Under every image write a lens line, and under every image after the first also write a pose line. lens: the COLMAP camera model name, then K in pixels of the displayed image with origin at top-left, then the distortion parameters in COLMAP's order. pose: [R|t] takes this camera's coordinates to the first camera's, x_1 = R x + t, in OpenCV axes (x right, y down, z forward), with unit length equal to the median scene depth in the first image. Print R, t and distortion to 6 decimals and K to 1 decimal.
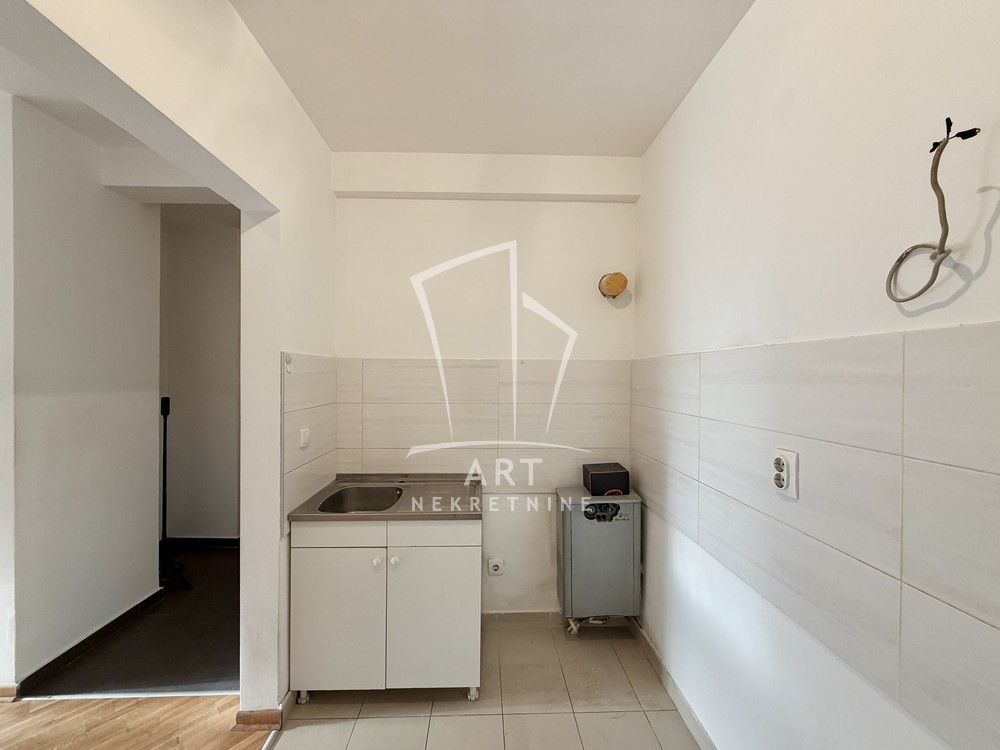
lens RADIAL K [[402.3, 0, 494.8], [0, 402.3, 373.5], [0, 0, 1]] dist [0.000349, -0.000061]
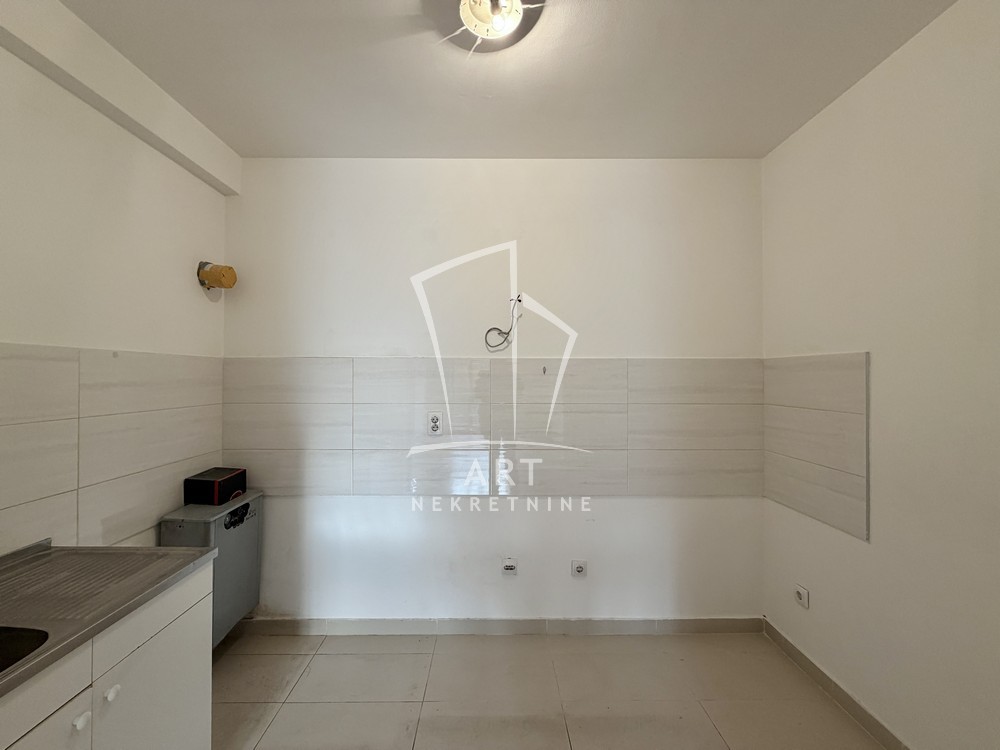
lens RADIAL K [[396.1, 0, 494.3], [0, 396.1, 376.8], [0, 0, 1]] dist [0.000072, -0.000383]
pose [[0.015613, 0.004088, 0.999870, -0.665876], [-0.005045, 0.999979, -0.004009, 0.013562], [-0.999865, -0.004982, 0.015634, 0.376694]]
